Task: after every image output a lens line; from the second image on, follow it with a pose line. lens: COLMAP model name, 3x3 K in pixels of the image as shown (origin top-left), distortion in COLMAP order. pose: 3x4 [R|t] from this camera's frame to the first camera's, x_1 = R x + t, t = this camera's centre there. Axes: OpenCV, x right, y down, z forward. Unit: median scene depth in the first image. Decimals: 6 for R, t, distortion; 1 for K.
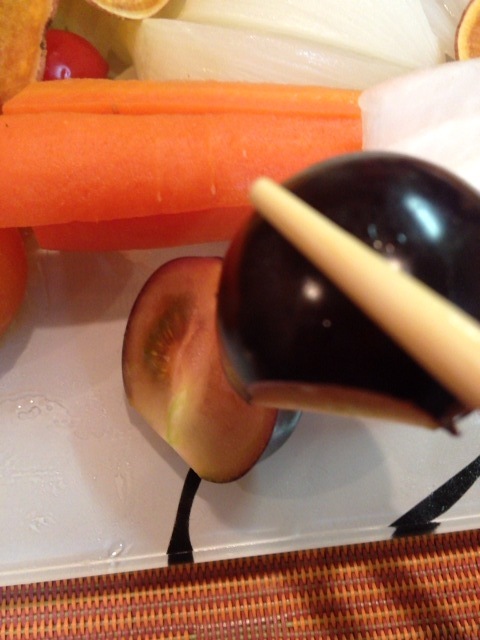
lens RADIAL K [[615.3, 0, 240.0], [0, 615.3, 320.0], [0, 0, 1]] dist [0.013408, -0.099836]
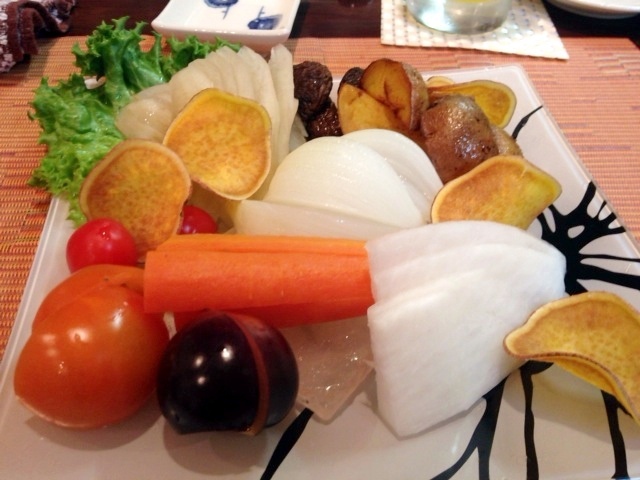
lens RADIAL K [[615.3, 0, 320.0], [0, 615.3, 240.0], [0, 0, 1]] dist [0.013408, -0.099836]
pose [[0.999896, 0.004863, 0.013551, 0.030876], [0.000349, 0.932774, -0.360462, 0.215750], [-0.014393, 0.360429, 0.932676, -0.533398]]
